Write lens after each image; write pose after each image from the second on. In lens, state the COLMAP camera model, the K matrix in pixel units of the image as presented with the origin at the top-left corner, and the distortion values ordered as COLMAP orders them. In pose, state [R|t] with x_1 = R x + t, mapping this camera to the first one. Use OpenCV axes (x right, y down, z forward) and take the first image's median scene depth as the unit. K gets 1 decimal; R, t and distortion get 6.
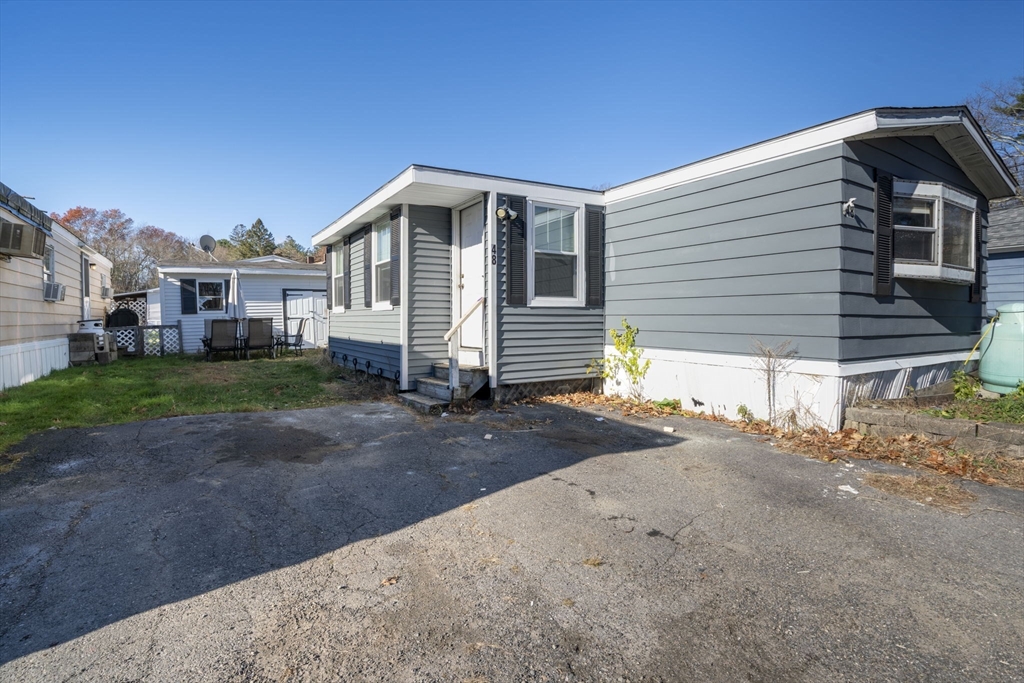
lens RADIAL K [[487.7, 0, 514.5], [0, 487.7, 319.8], [0, 0, 1]] dist [0.001088, 0.001749]
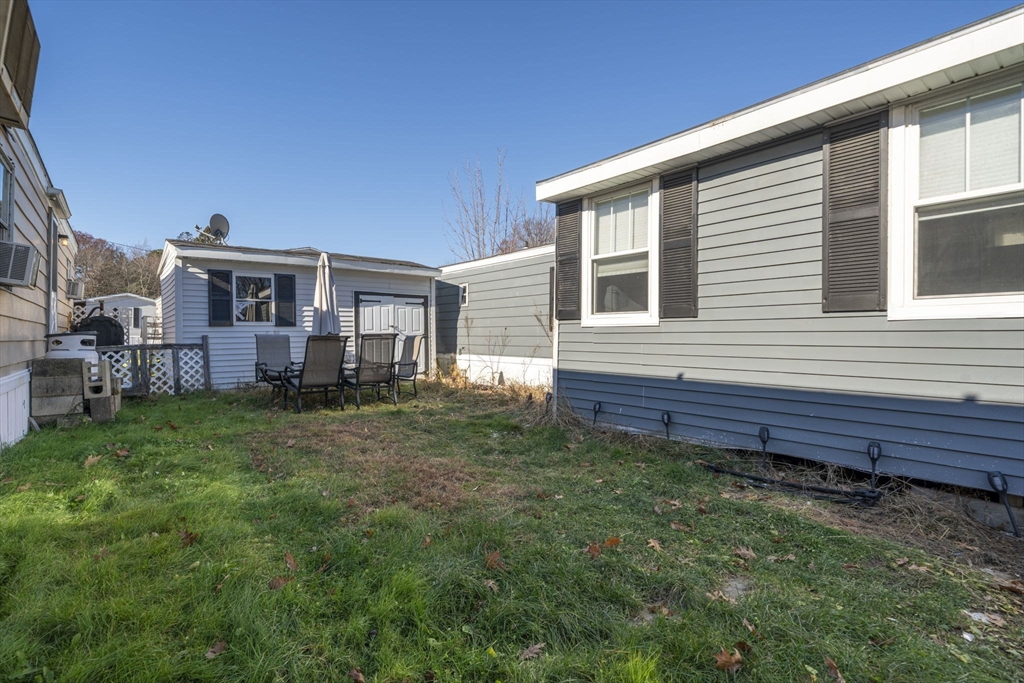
lens RADIAL K [[479.4, 0, 507.3], [0, 479.4, 332.1], [0, 0, 1]] dist [-0.000663, 0.001059]
pose [[0.994582, 0.014743, 0.102900, -0.375496], [-0.012880, 0.999741, -0.018749, 0.002326], [-0.103149, 0.017322, 0.994515, 0.364955]]
